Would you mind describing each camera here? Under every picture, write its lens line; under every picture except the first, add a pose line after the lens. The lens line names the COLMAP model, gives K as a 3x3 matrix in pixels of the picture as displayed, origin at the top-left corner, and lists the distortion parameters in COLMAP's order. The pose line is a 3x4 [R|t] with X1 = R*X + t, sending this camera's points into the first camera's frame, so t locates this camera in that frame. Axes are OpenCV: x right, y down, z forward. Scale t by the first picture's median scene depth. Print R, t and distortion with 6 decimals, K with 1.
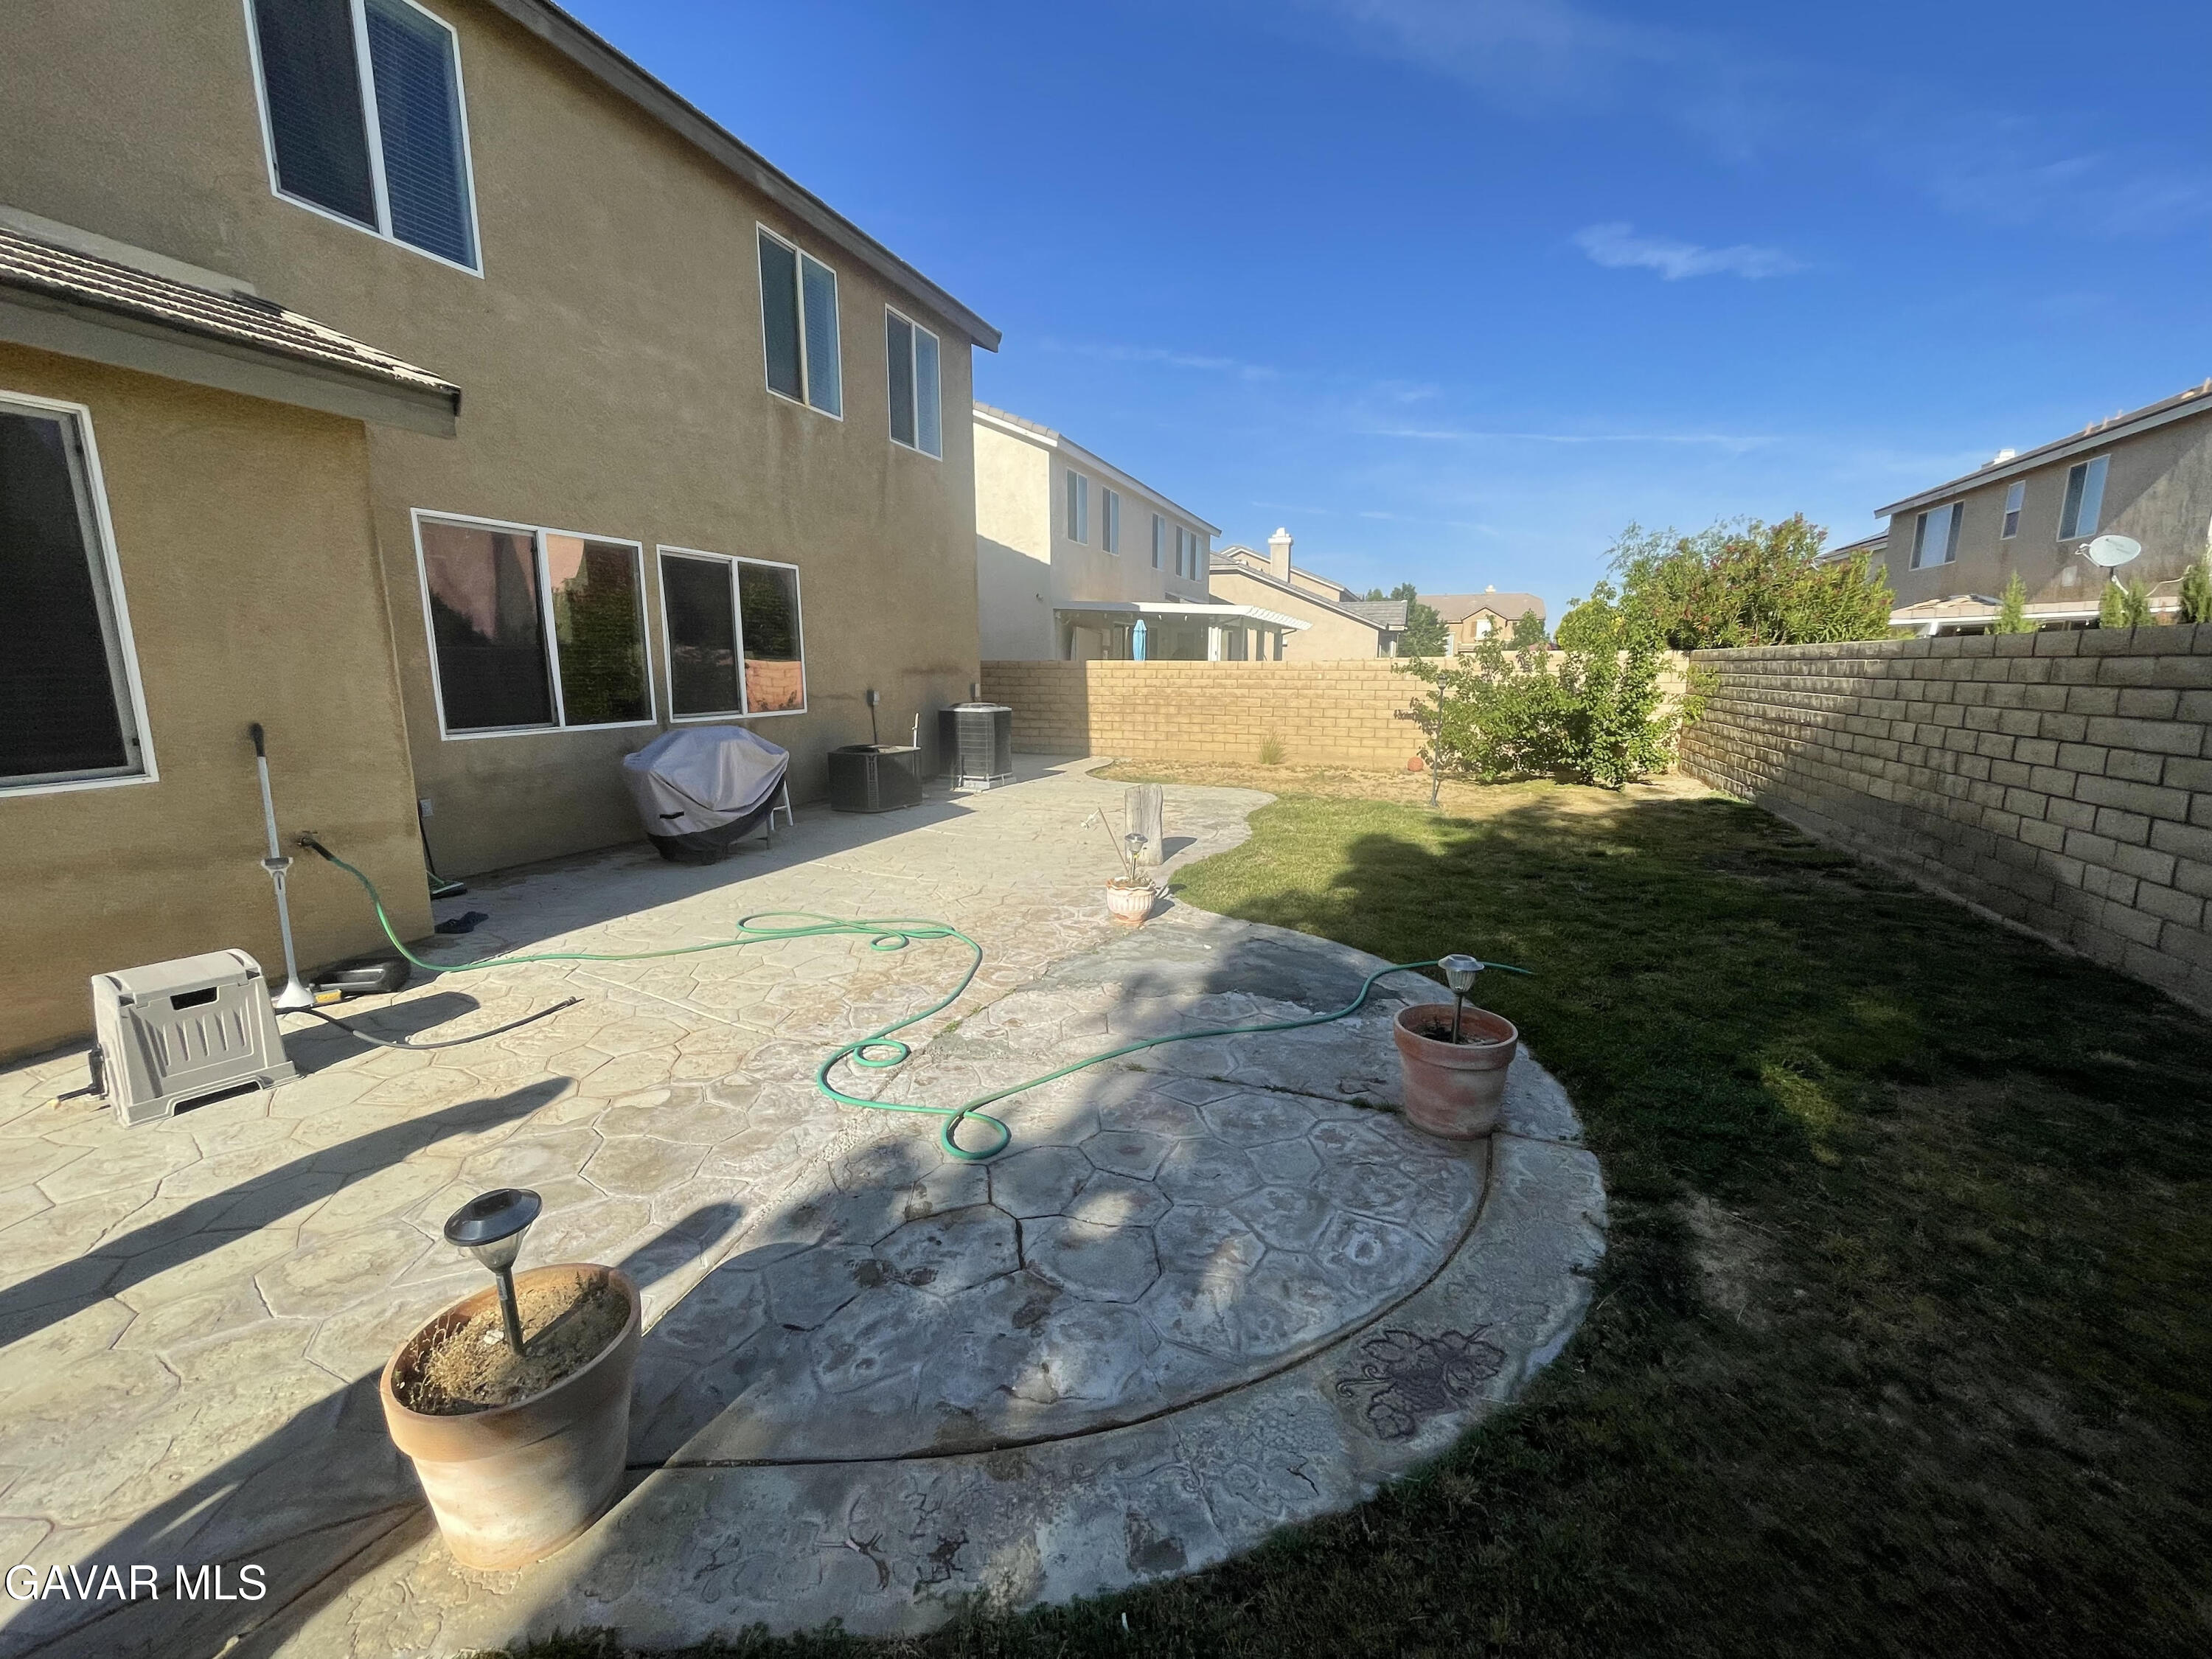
lens RADIAL K [[893.1, 0, 1109.0], [0, 893.1, 827.6], [0, 0, 1]] dist [-0.003563, 0.000047]
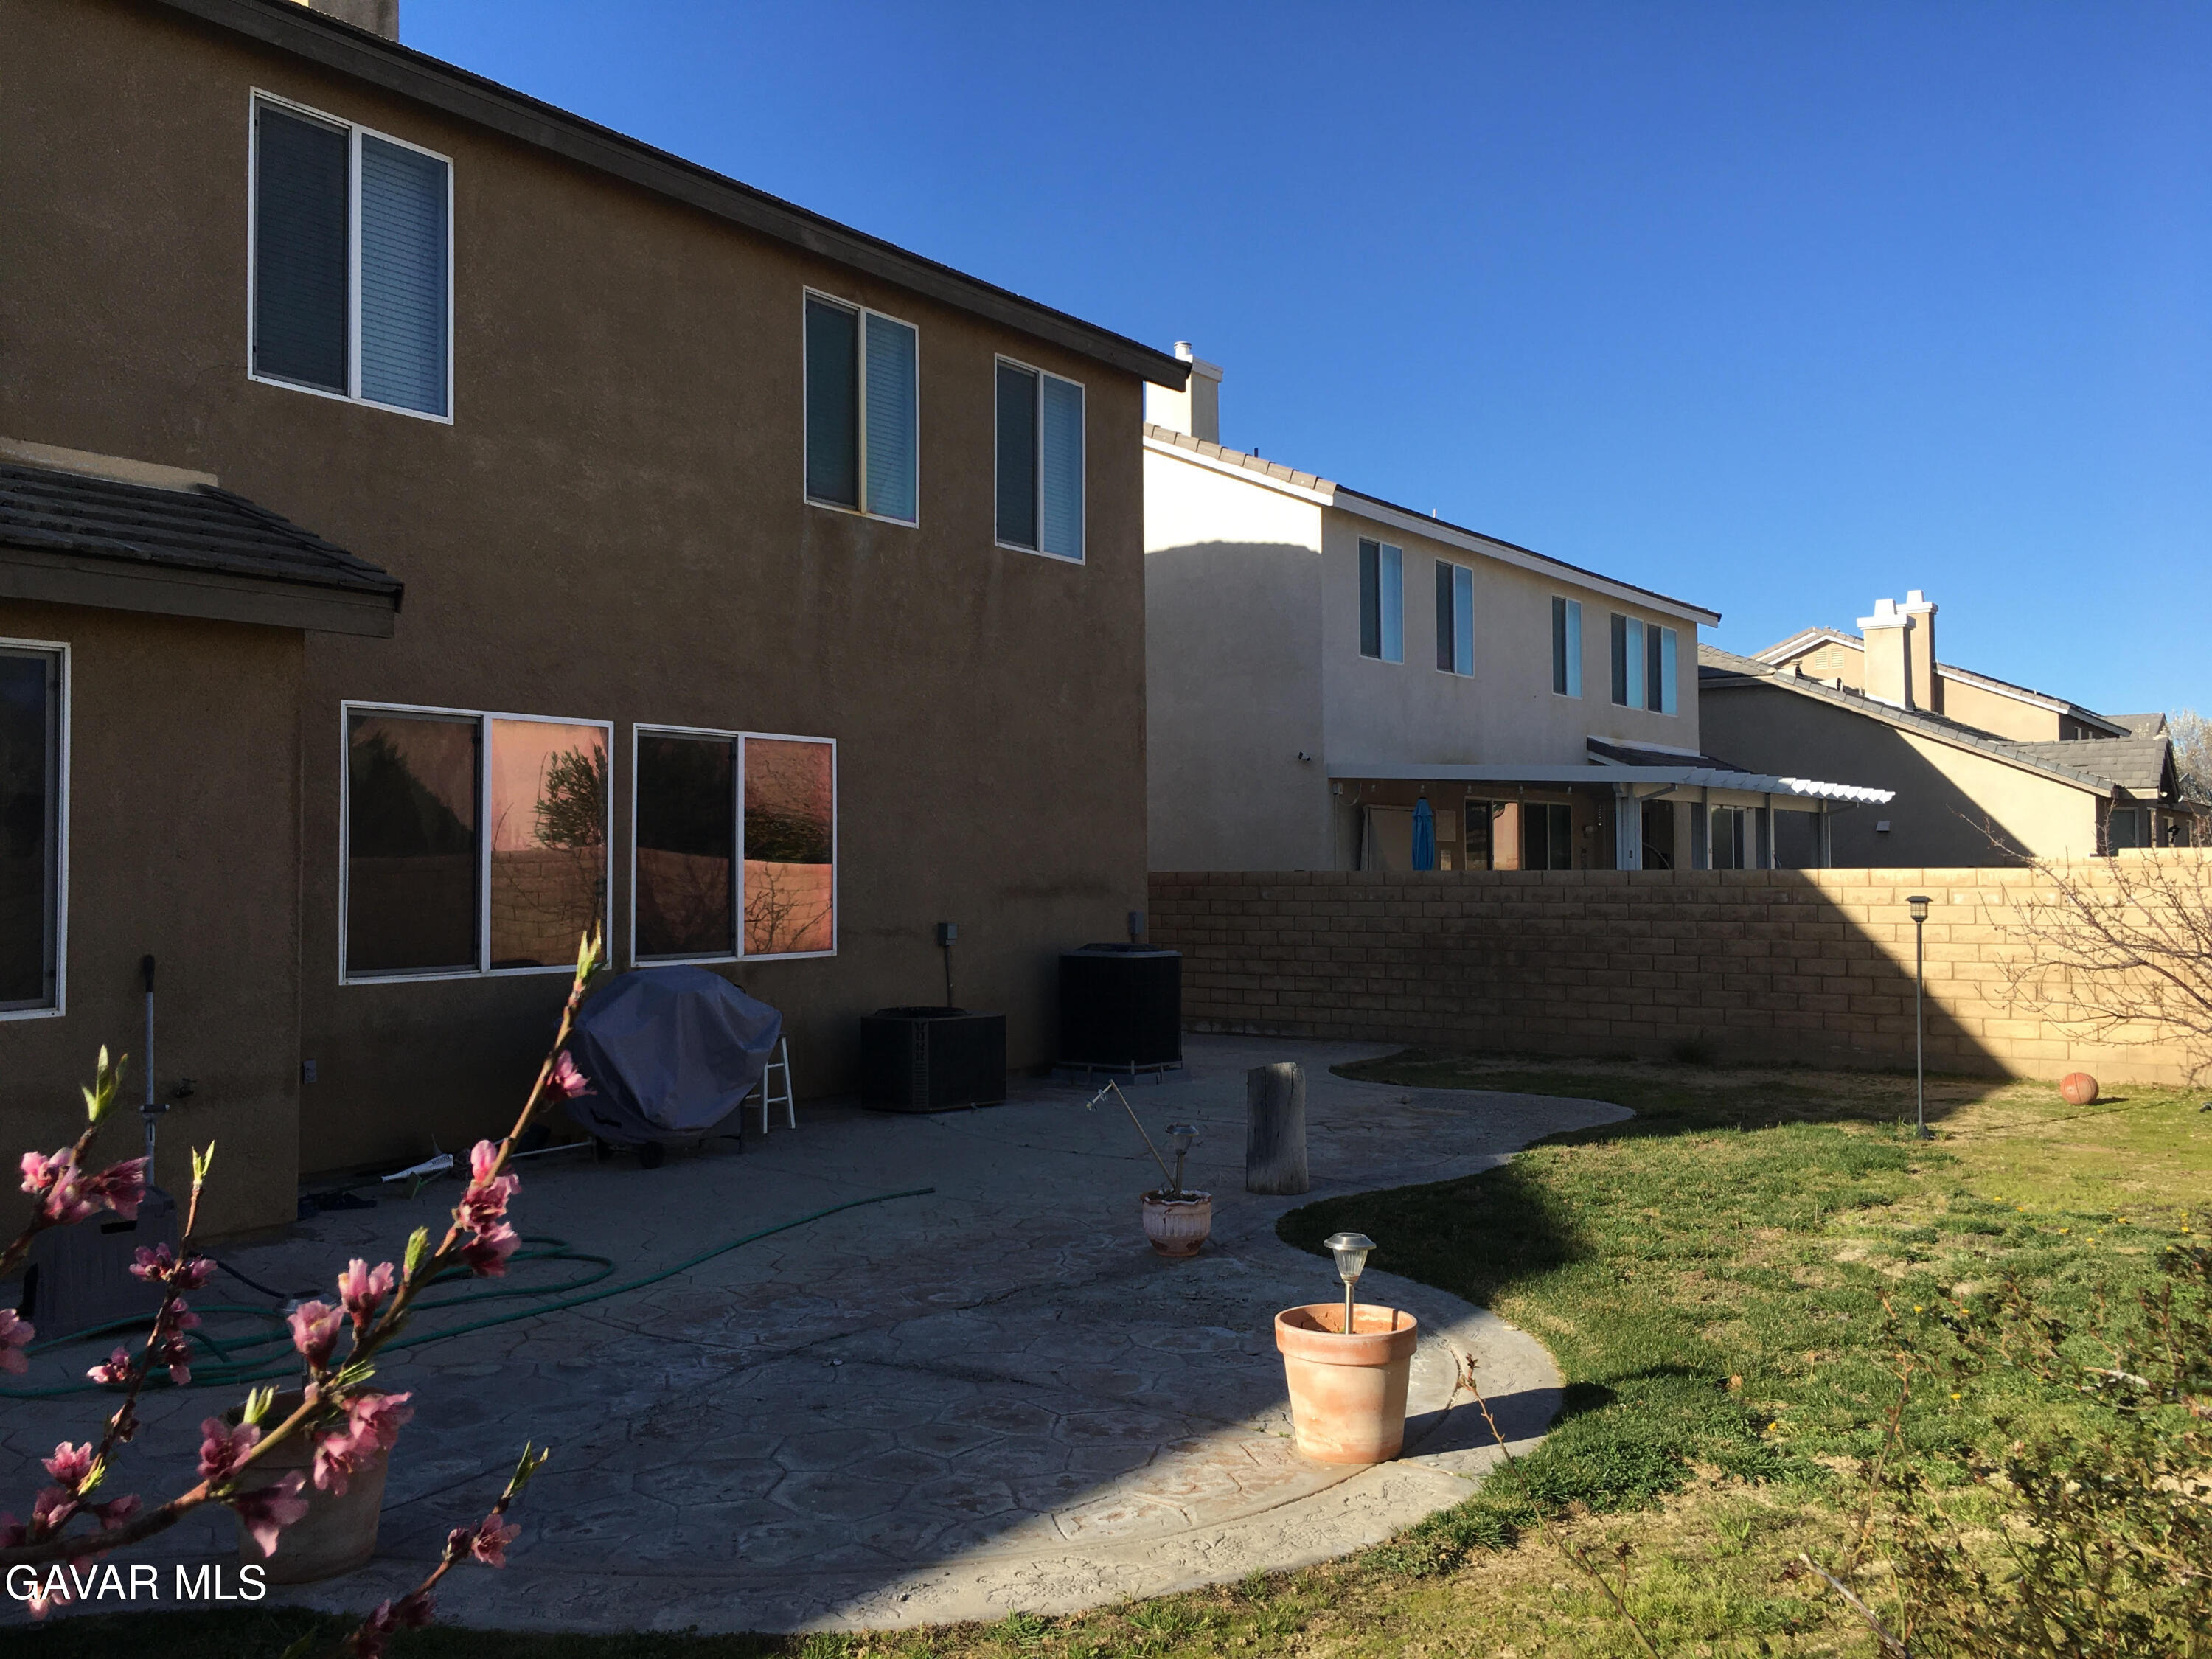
lens RADIAL K [[1860.9, 0, 1089.5], [0, 1860.9, 802.5], [0, 0, 1]] dist [0.045359, -0.005097]
pose [[0.964026, -0.017491, -0.265232, 0.198446], [-0.040534, 0.976489, -0.211720, 0.041504], [0.262699, 0.214855, 0.940652, -0.249183]]
